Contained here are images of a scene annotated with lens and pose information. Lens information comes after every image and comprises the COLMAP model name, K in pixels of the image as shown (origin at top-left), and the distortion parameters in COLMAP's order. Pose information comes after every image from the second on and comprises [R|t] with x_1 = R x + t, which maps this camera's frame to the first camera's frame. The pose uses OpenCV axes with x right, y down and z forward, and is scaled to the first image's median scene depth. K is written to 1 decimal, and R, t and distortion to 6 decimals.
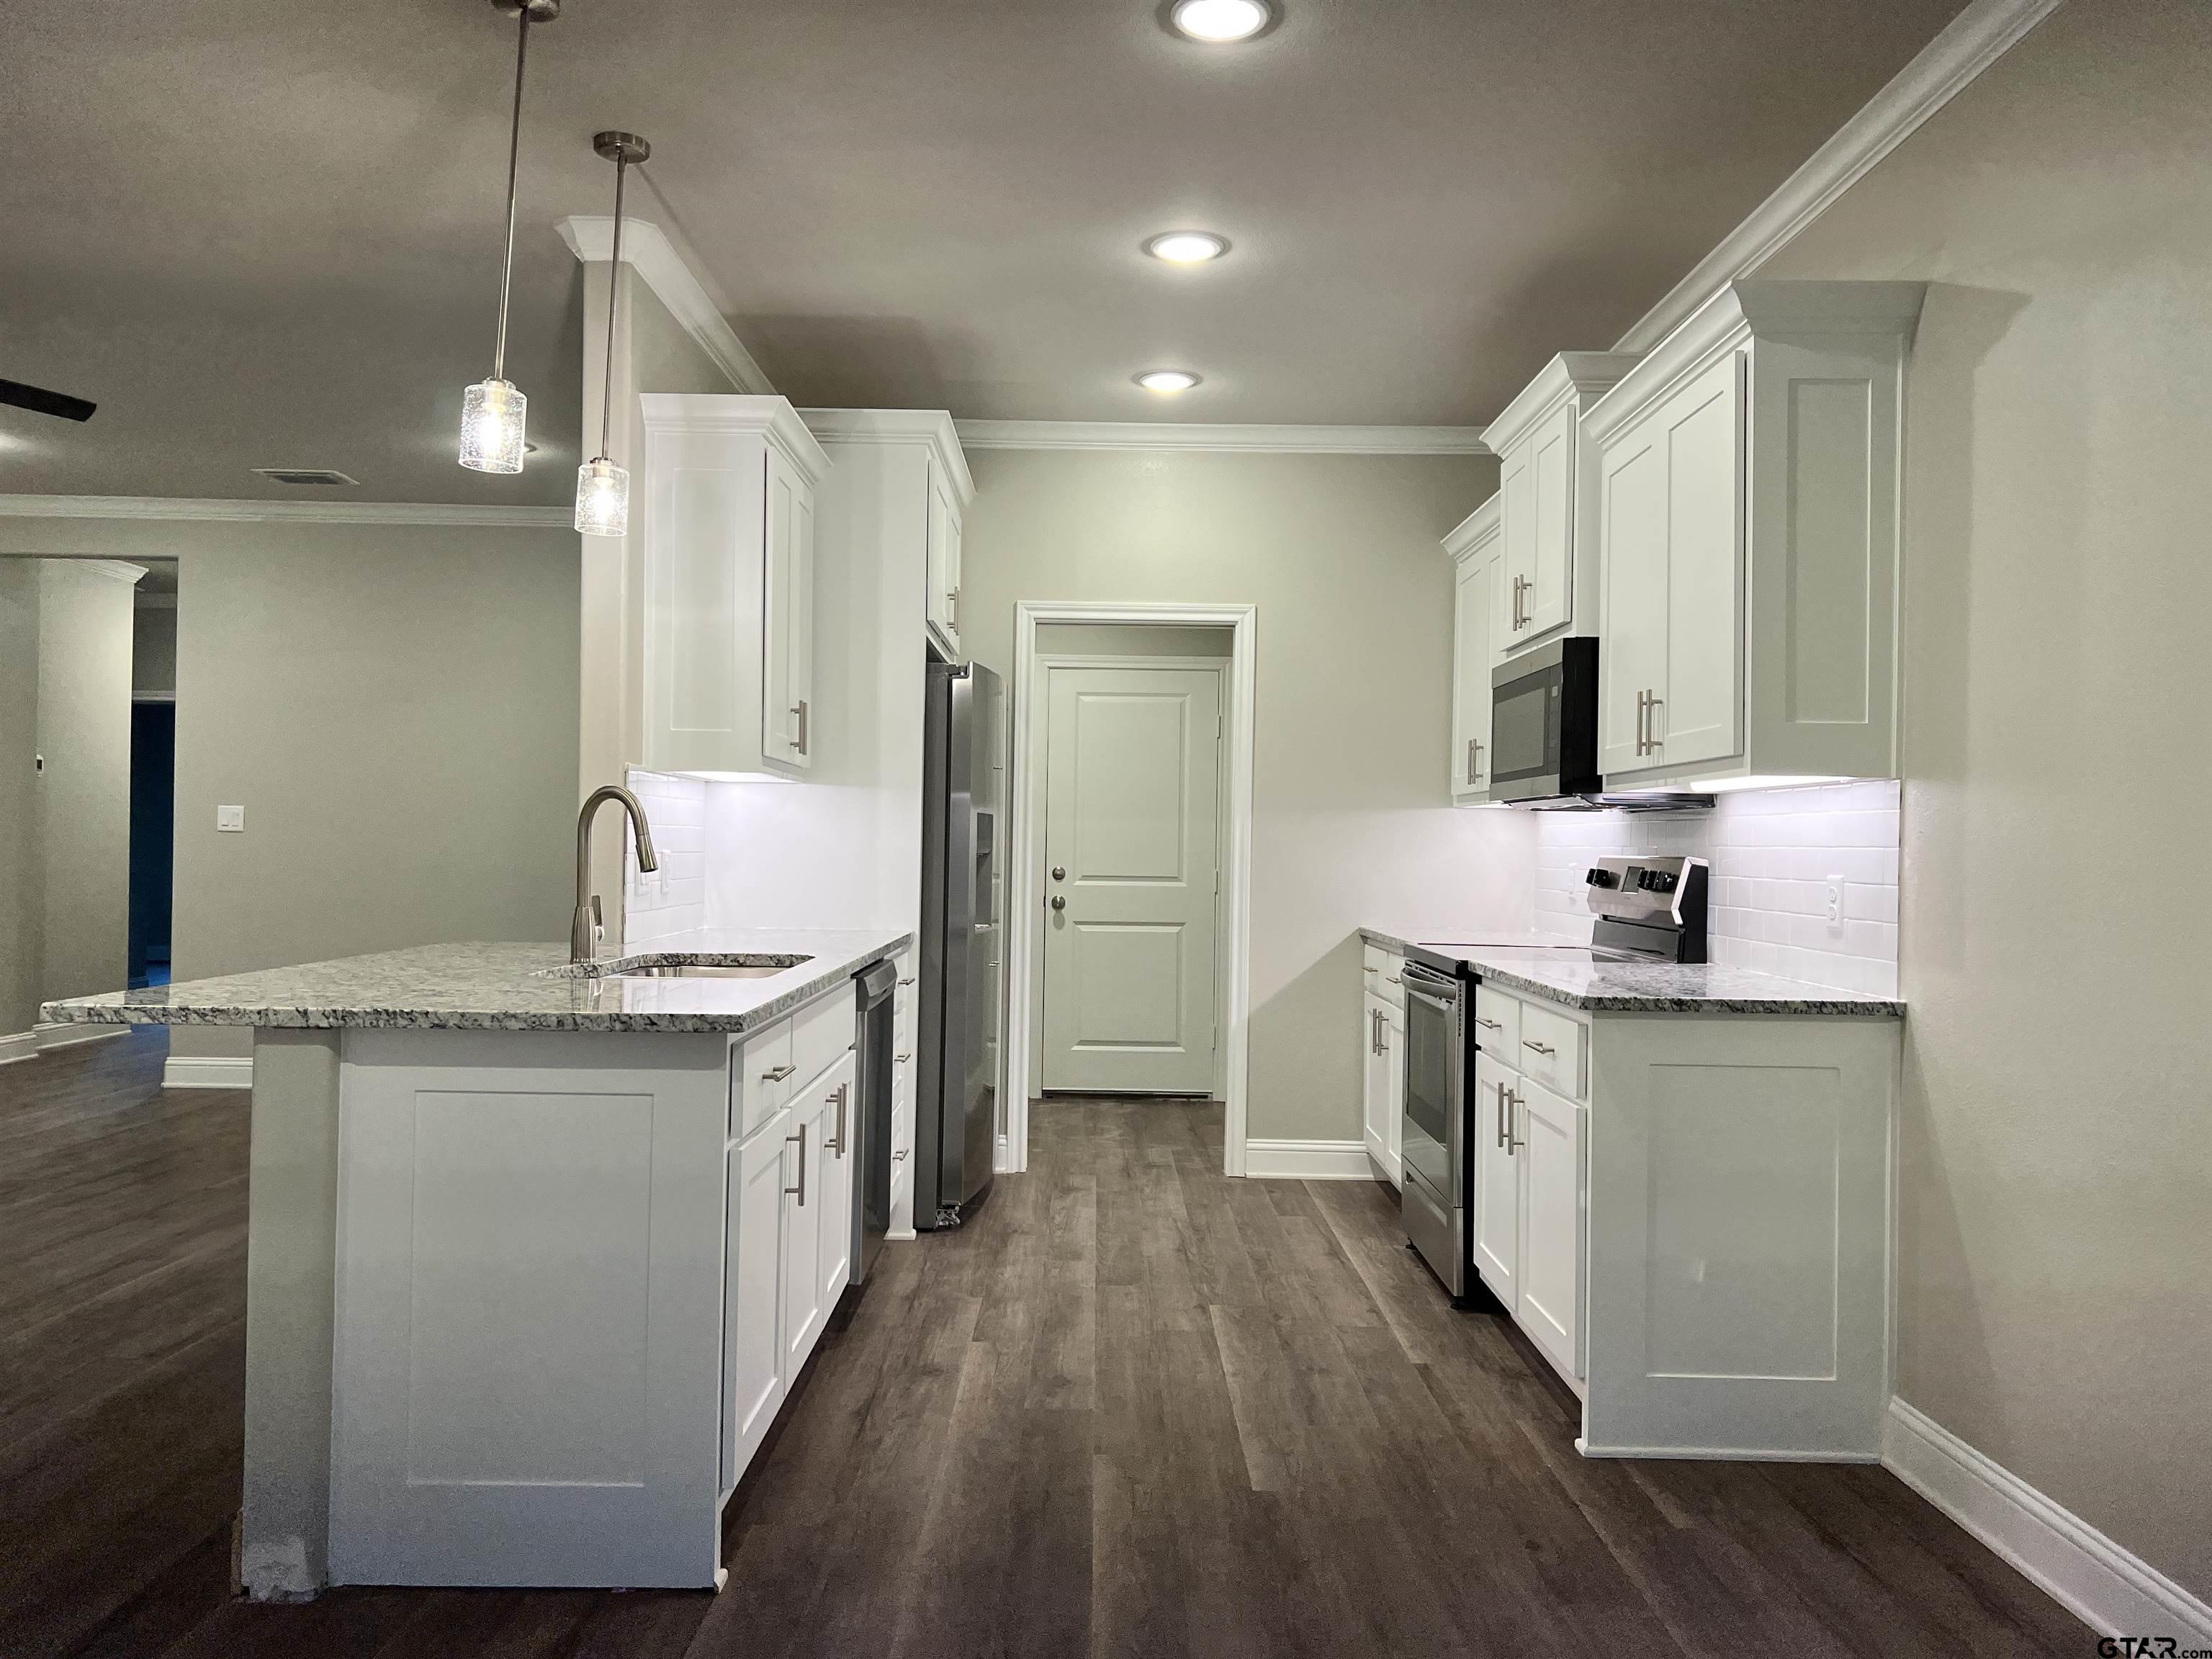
lens RADIAL K [[1650.1, 0, 1106.0], [0, 1650.1, 829.5], [0, 0, 1]] dist [0.053166, -0.052752]
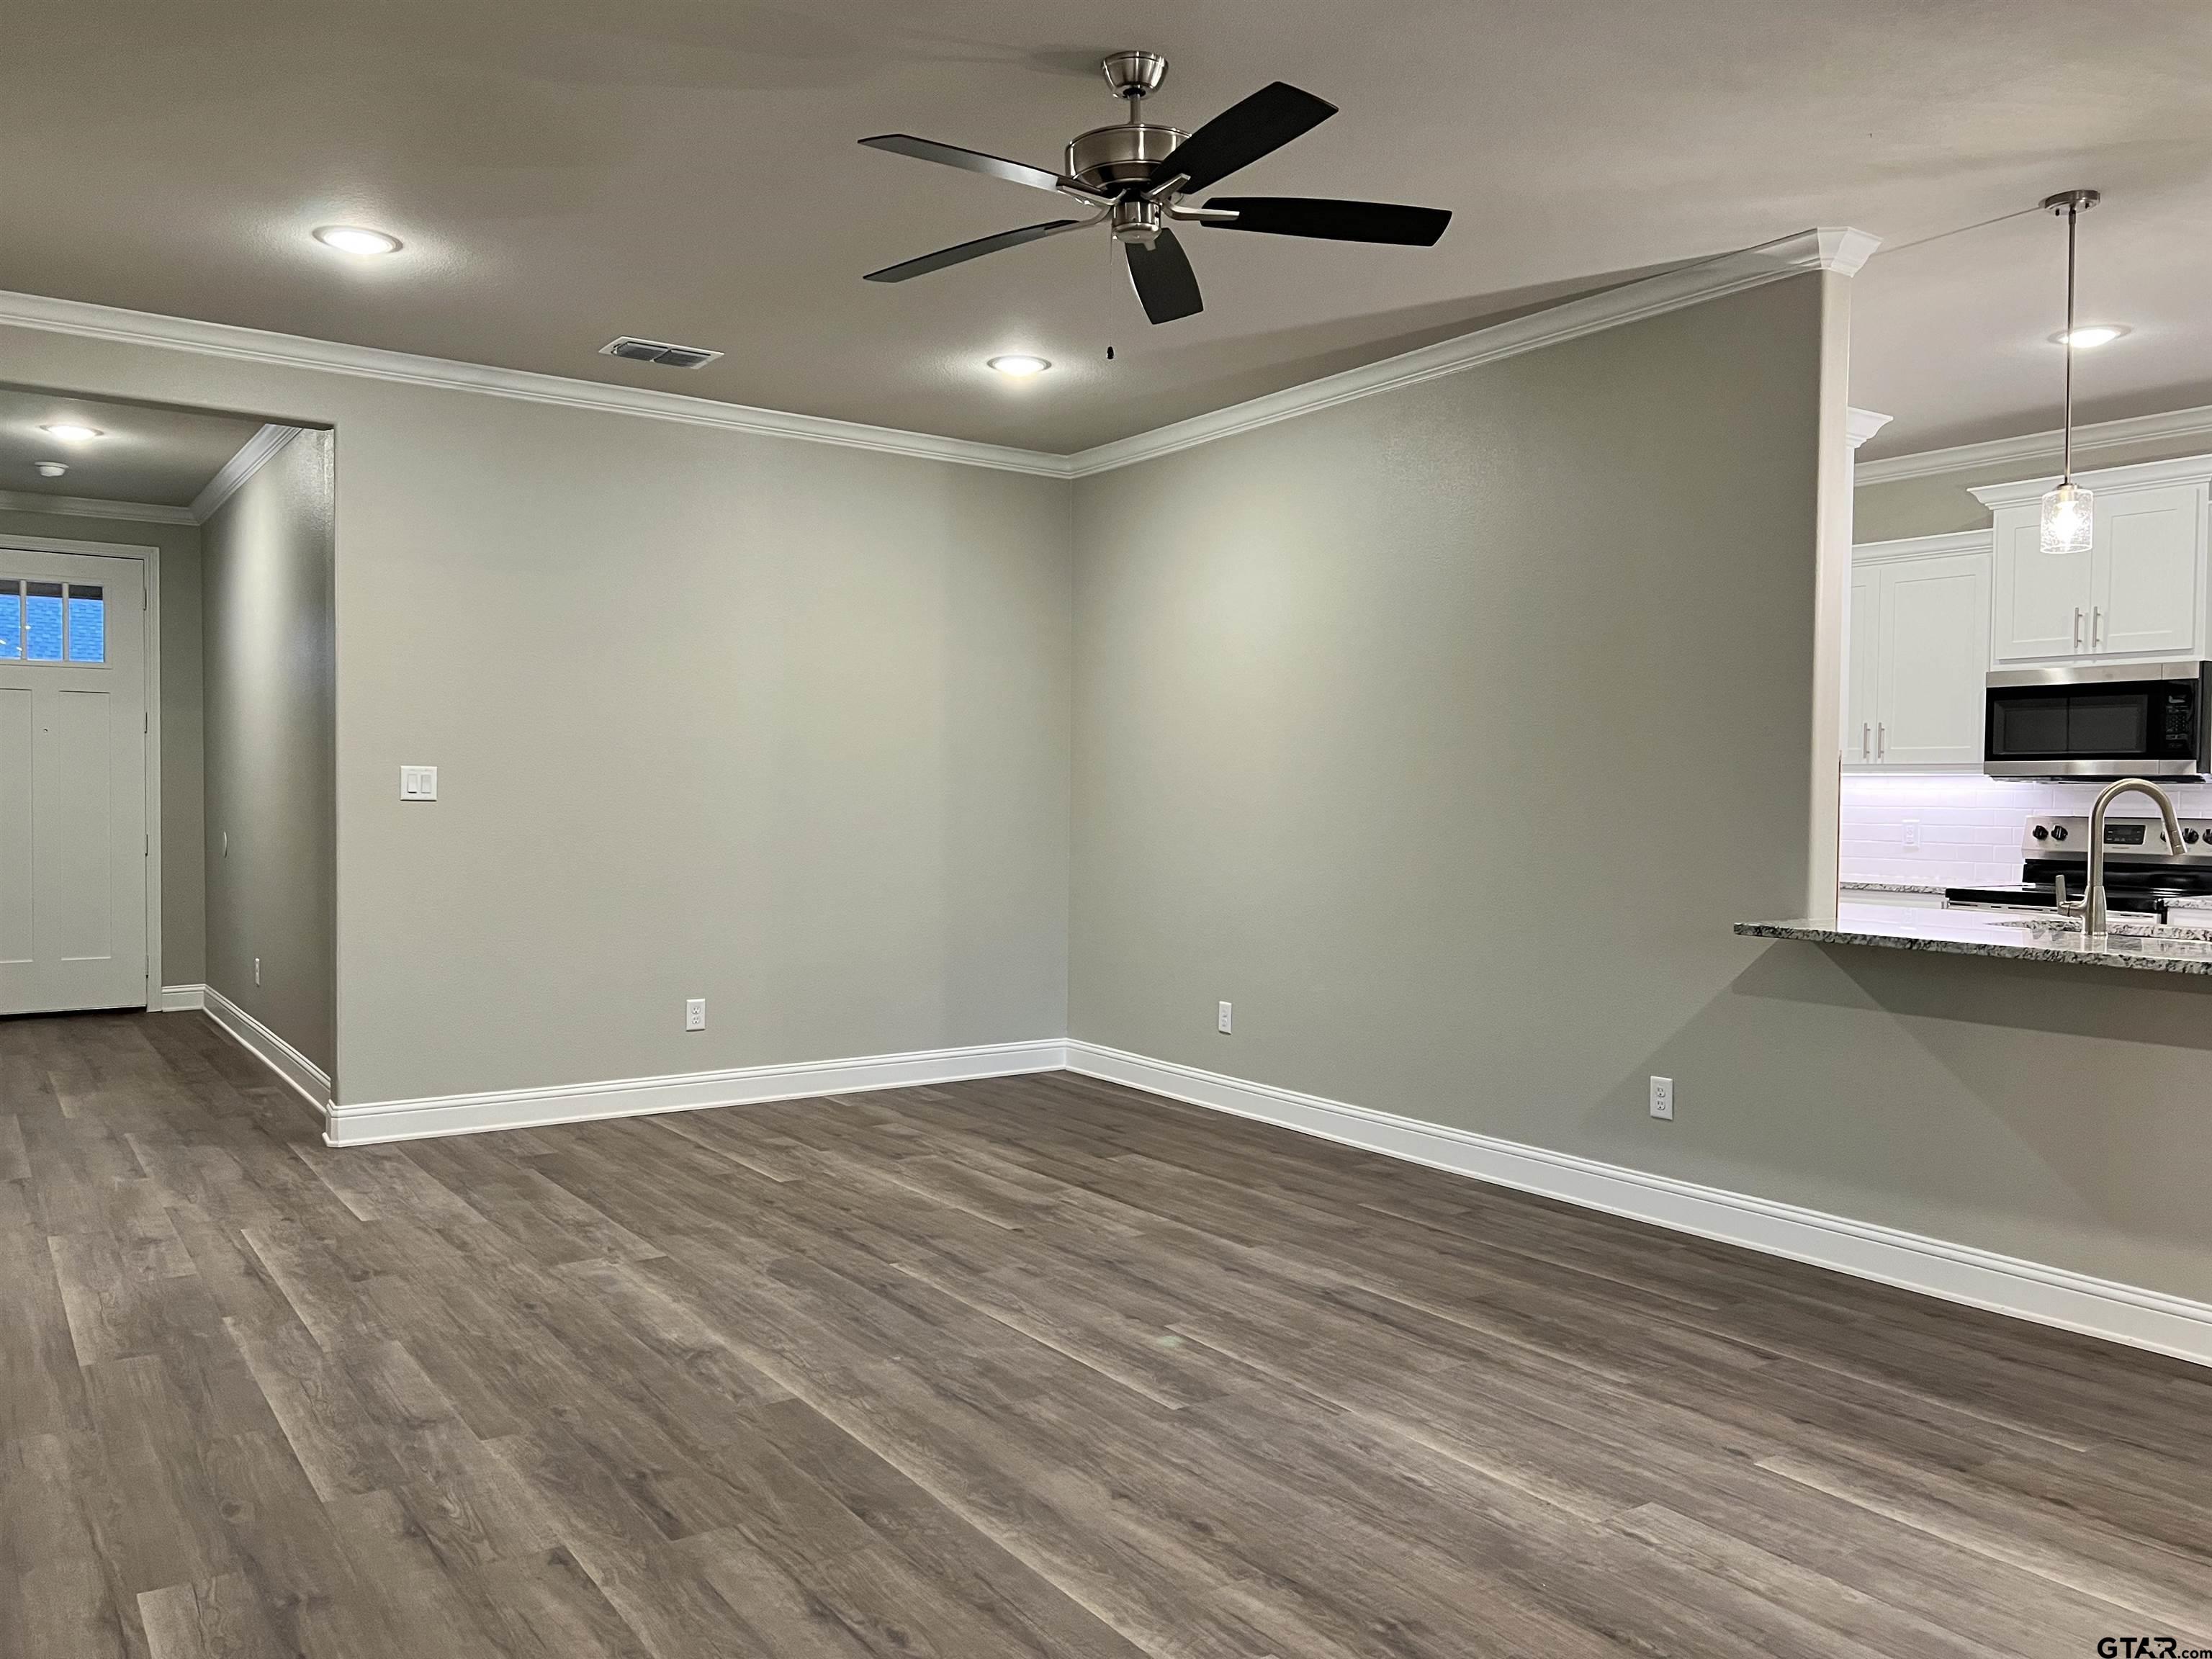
lens RADIAL K [[1650.1, 0, 1106.0], [0, 1650.1, 829.5], [0, 0, 1]] dist [0.053166, -0.052752]
pose [[0.822568, -0.018768, 0.568357, -1.083149], [-0.003333, 0.999279, 0.037822, -0.023411], [-0.568657, -0.033005, 0.821912, 0.320611]]
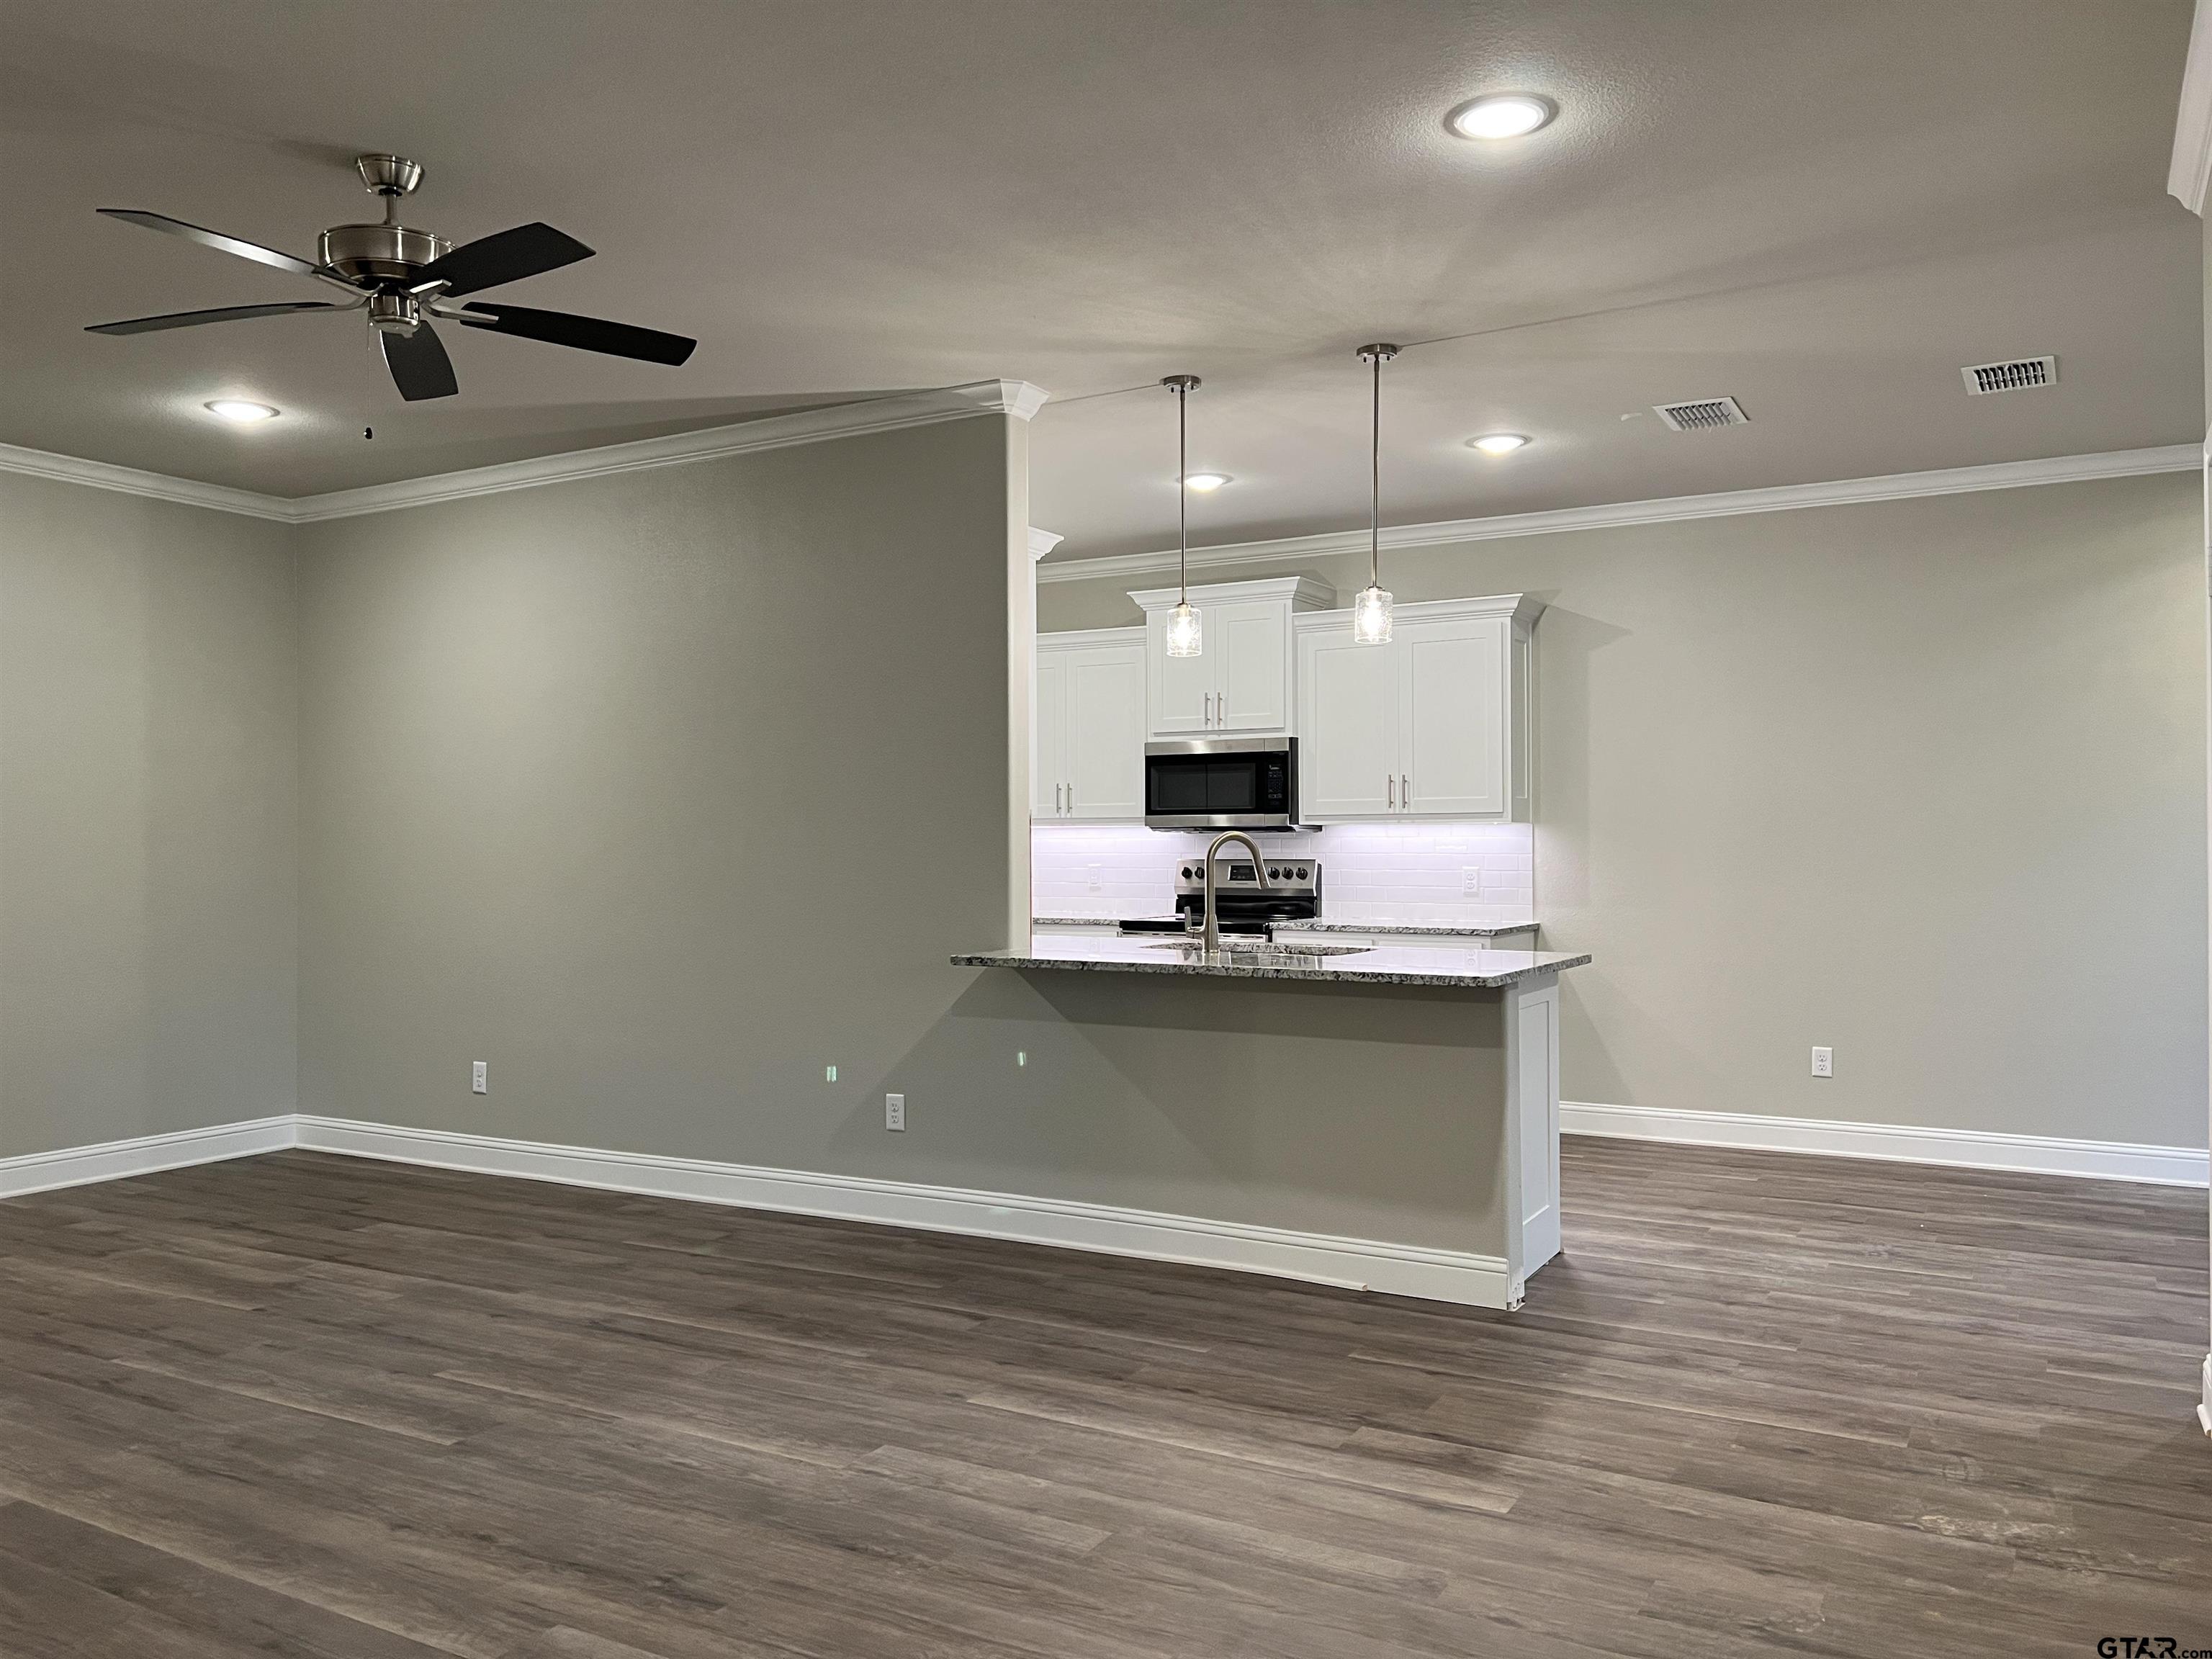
lens RADIAL K [[1650.1, 0, 1106.0], [0, 1650.1, 829.5], [0, 0, 1]] dist [0.053166, -0.052752]
pose [[0.496818, -0.008783, 0.867810, -1.152017], [0.003915, 0.999961, 0.007879, -0.028328], [-0.867846, -0.000517, 0.496833, 0.260099]]
